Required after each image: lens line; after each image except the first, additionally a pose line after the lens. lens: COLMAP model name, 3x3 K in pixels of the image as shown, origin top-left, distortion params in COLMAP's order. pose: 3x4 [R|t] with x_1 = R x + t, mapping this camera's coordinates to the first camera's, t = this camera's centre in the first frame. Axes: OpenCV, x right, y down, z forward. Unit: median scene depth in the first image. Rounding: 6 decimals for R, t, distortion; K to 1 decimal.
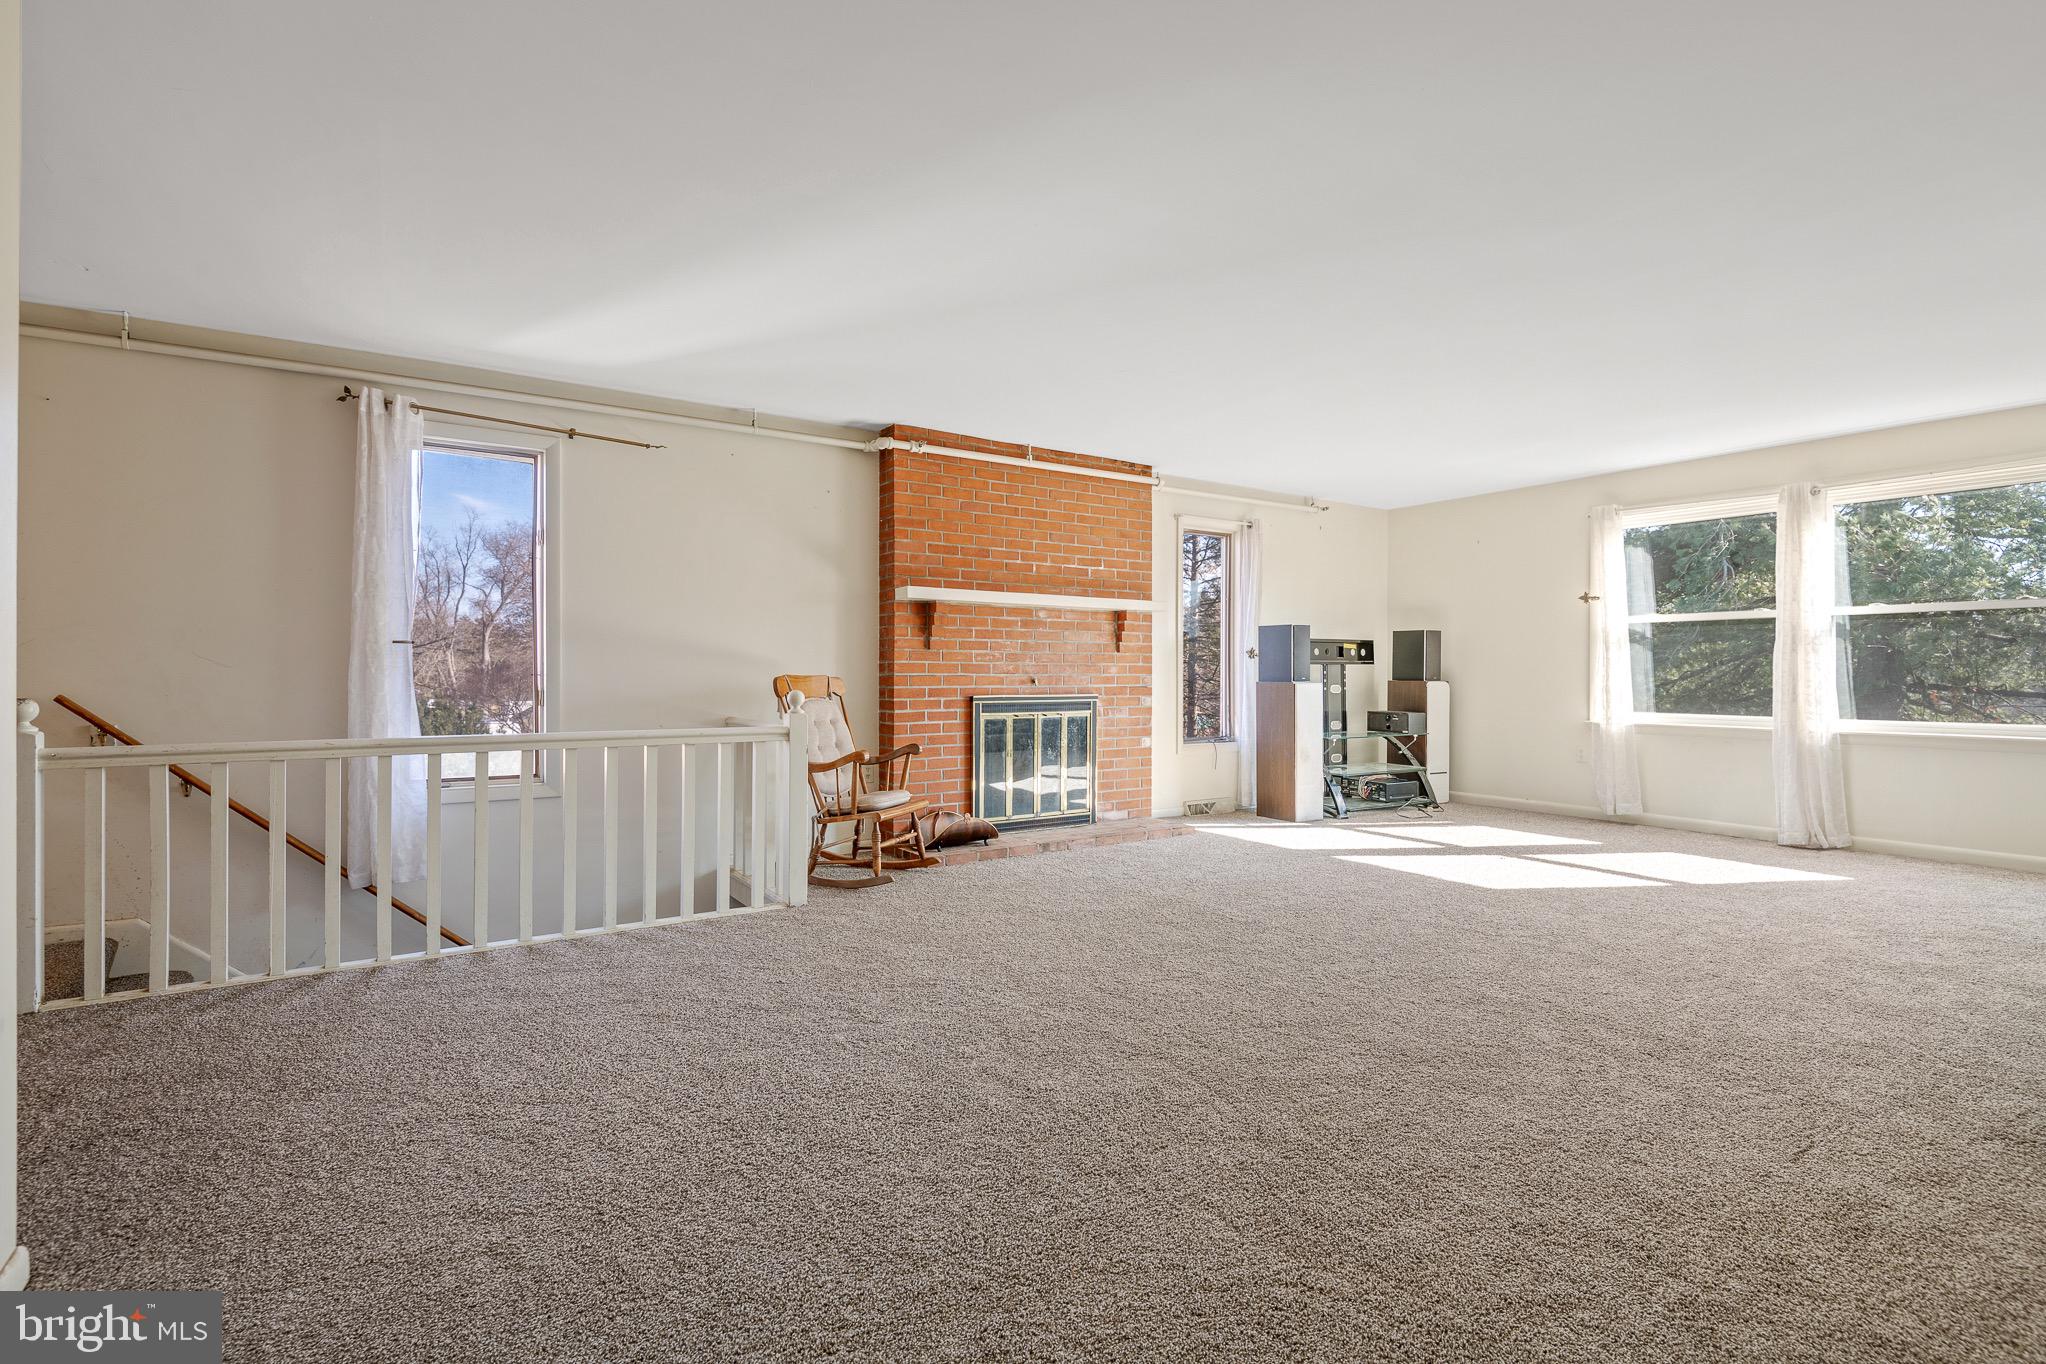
lens RADIAL K [[958.5, 0, 1009.7], [0, 958.5, 670.5], [0, 0, 1]] dist [-0.000742, -0.000465]
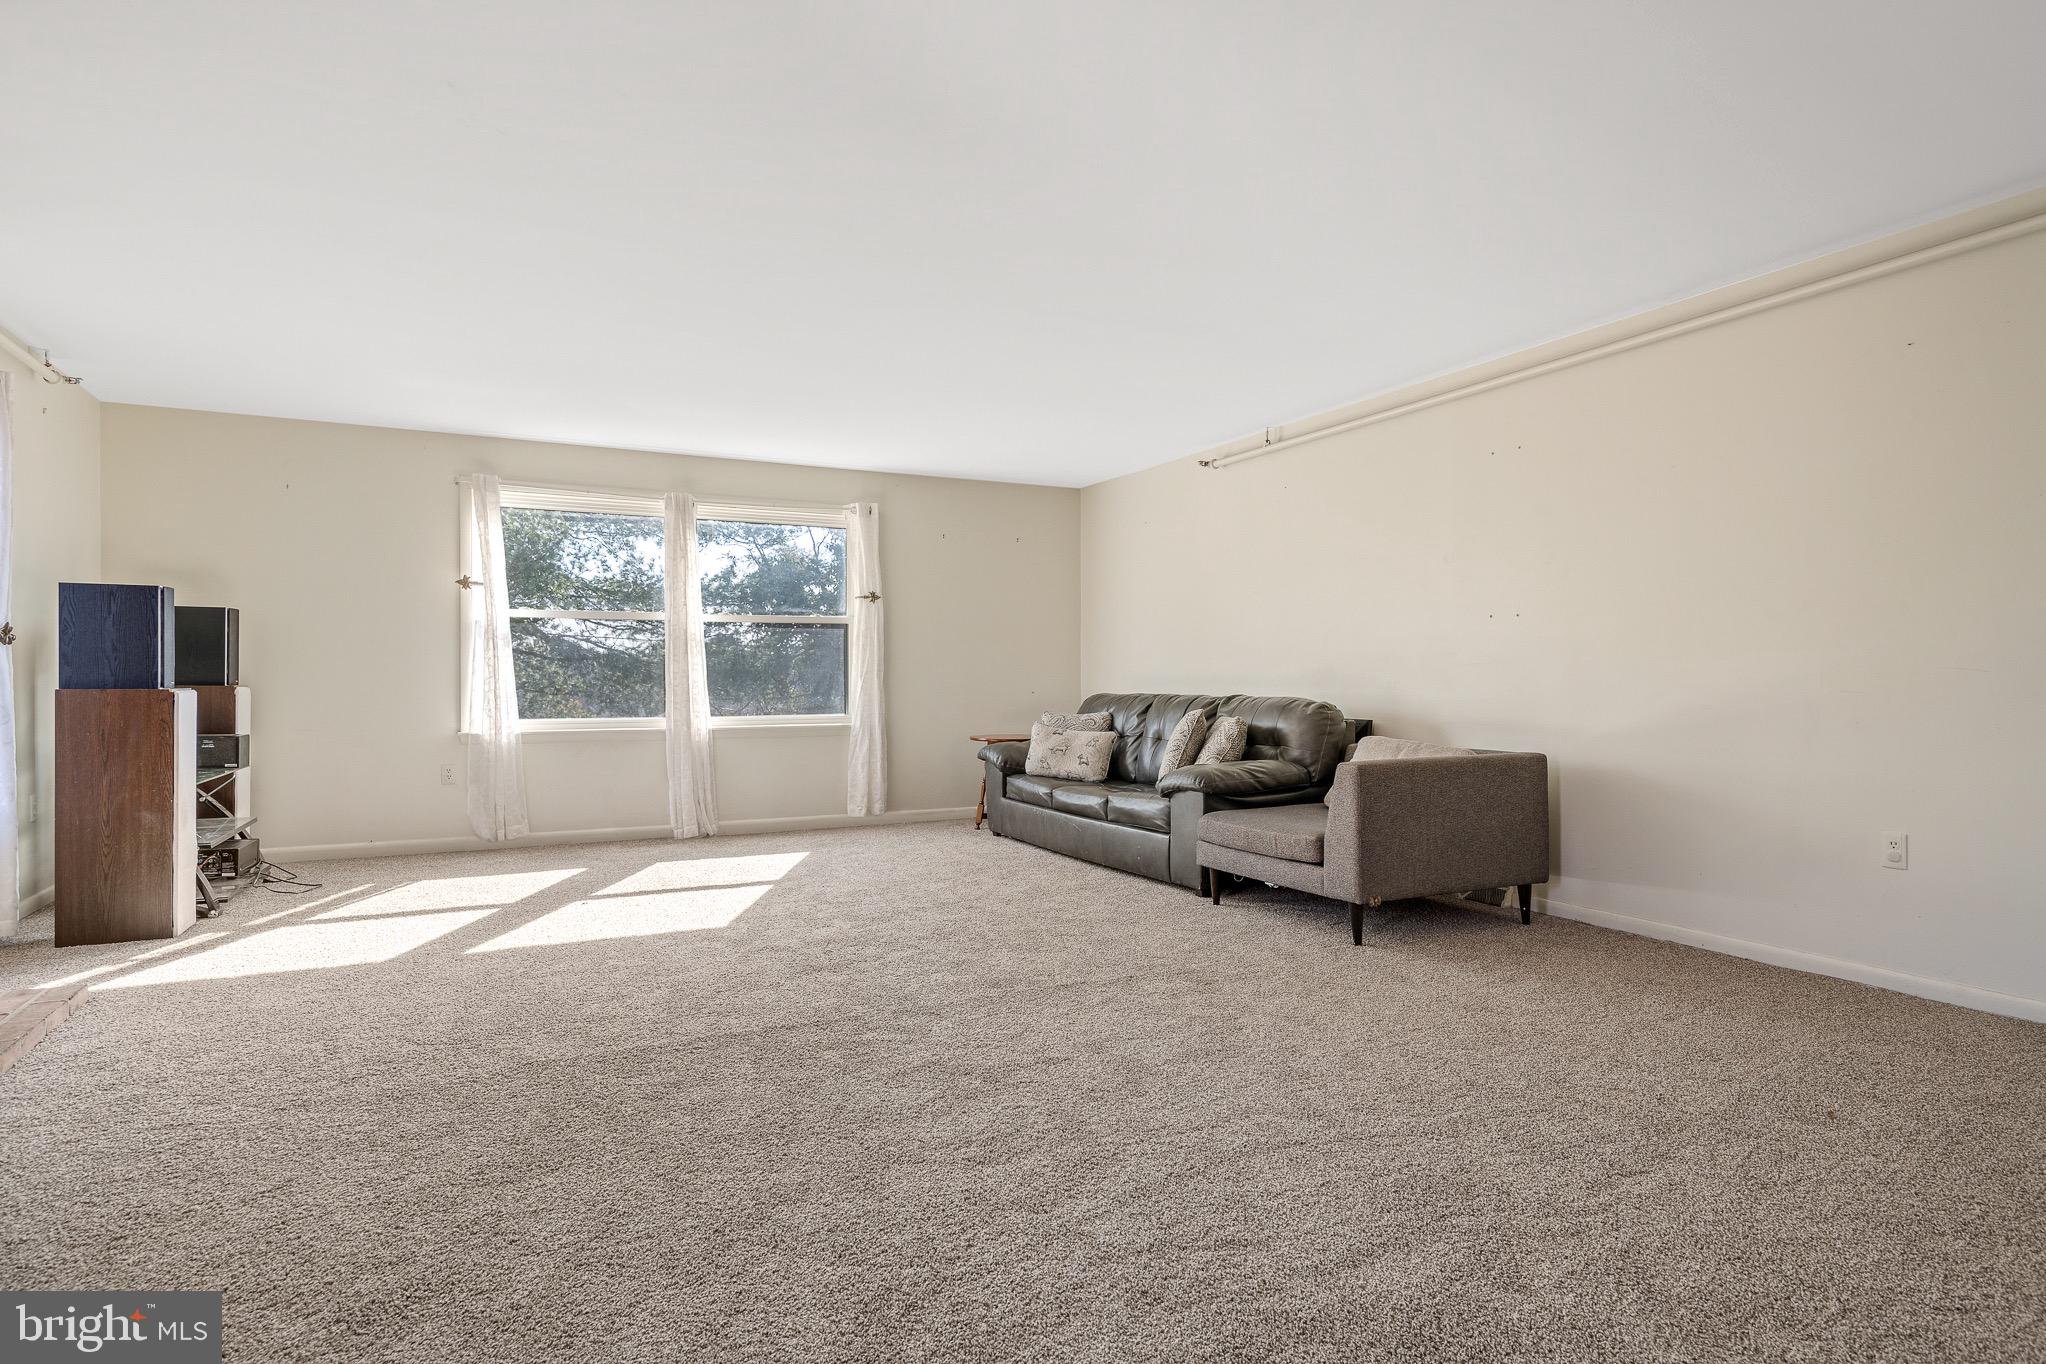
lens RADIAL K [[1046.4, 0, 1023.0], [0, 1046.4, 682.0], [0, 0, 1]] dist [-0.000845, -0.000344]
pose [[0.124868, -0.005357, 0.992159, -0.274863], [-0.004677, 0.999971, 0.005987, 0.002322], [-0.992162, -0.005388, 0.124839, 0.495937]]
